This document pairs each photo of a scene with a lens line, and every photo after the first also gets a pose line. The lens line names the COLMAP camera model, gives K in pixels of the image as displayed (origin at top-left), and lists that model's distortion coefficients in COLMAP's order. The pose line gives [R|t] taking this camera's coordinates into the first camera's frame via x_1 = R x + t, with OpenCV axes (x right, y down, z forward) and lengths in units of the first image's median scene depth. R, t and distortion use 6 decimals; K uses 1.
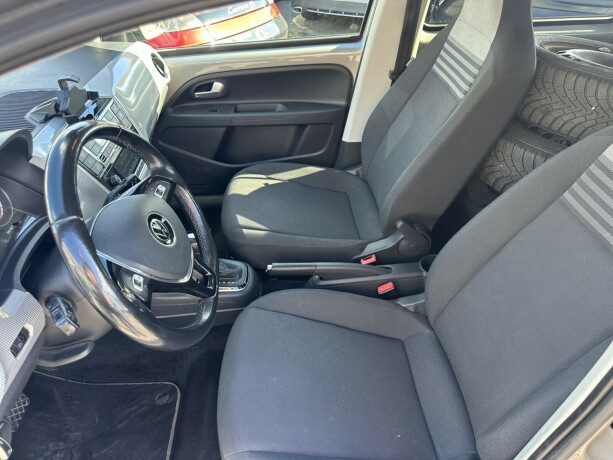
lens RADIAL K [[431.9, 0, 306.5], [0, 431.9, 230.0], [0, 0, 1]] dist [0.075342, -0.110140]
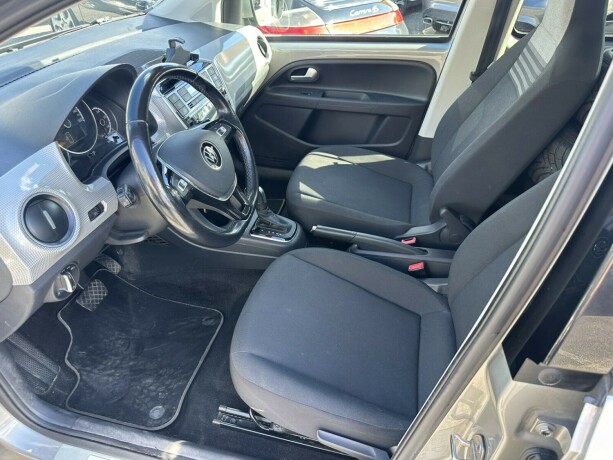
lens RADIAL K [[437.5, 0, 311.3], [0, 437.5, 230.7], [0, 0, 1]] dist [0.038213, -0.066351]
pose [[0.957715, 0.179158, -0.225132, 0.146370], [-0.184396, 0.982849, -0.002282, 0.087429], [0.220862, 0.043699, 0.974326, -0.094144]]
